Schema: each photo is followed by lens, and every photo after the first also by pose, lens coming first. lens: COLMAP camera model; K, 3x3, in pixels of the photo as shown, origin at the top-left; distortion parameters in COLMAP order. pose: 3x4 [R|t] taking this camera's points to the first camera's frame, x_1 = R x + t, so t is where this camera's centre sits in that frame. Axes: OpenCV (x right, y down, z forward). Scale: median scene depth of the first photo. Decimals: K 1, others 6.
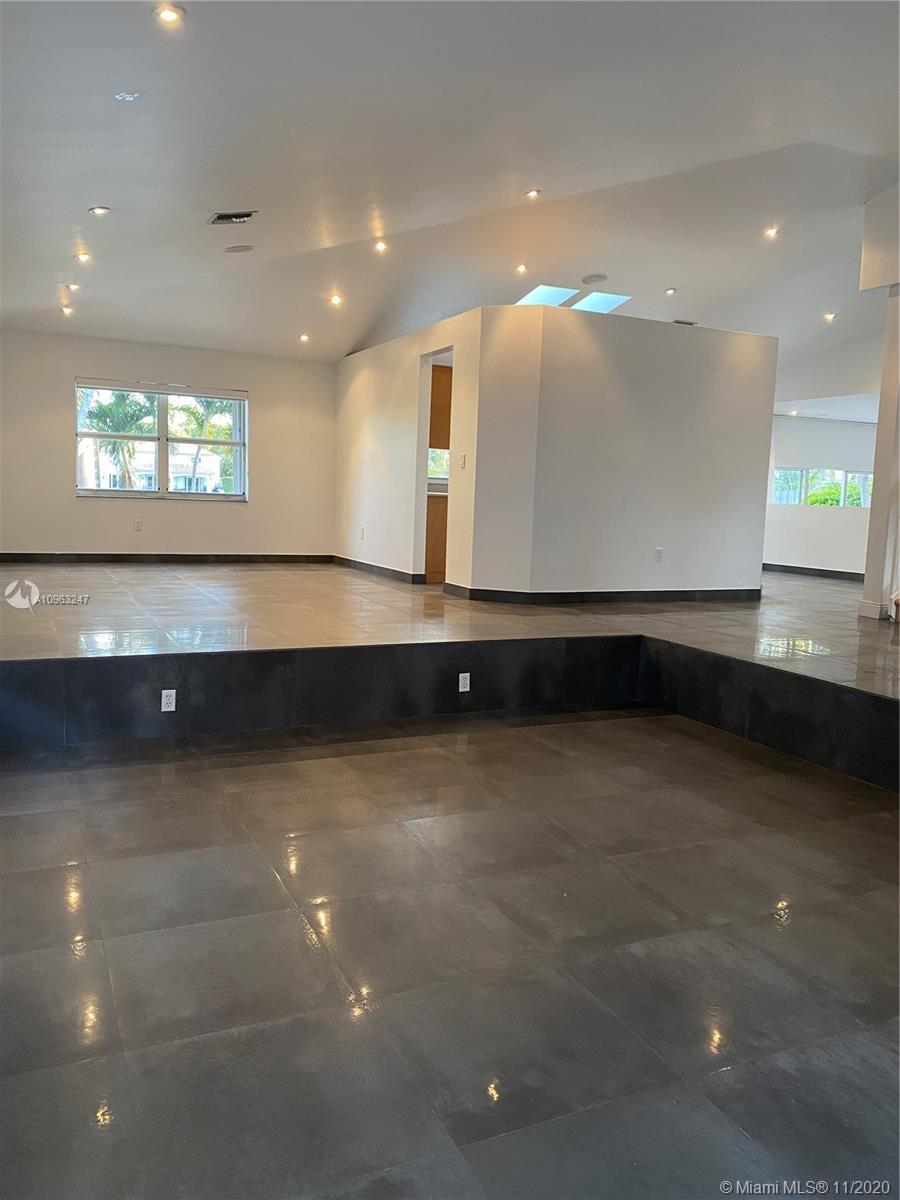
lens RADIAL K [[908.8, 0, 461.8], [0, 908.8, 605.2], [0, 0, 1]] dist [0.004502, -0.000678]
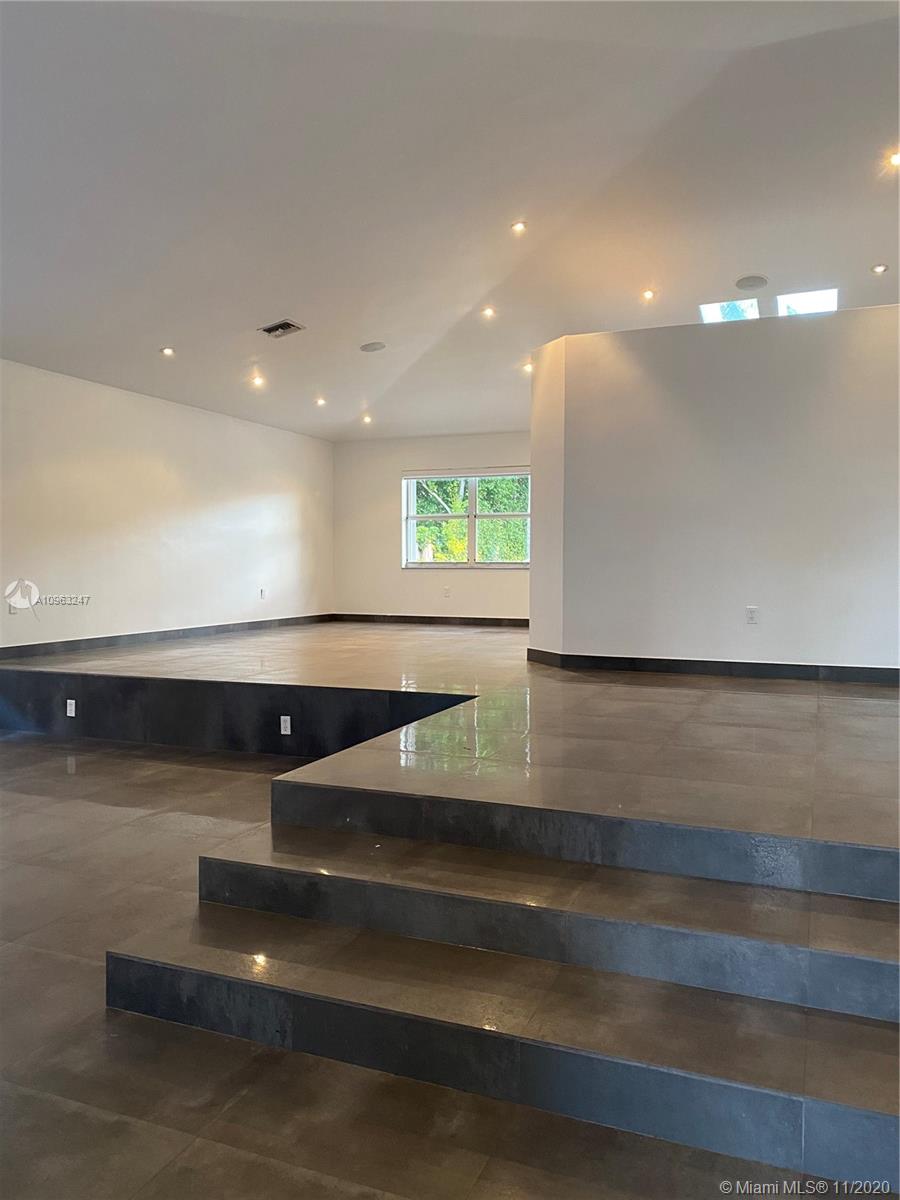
lens RADIAL K [[908.8, 0, 457.8], [0, 908.8, 593.7], [0, 0, 1]] dist [0.004502, -0.000678]
pose [[0.671060, -0.013449, -0.741281, 0.682014], [-0.067715, 0.994545, -0.079344, 0.004728], [0.738305, 0.103440, 0.666488, 0.343544]]
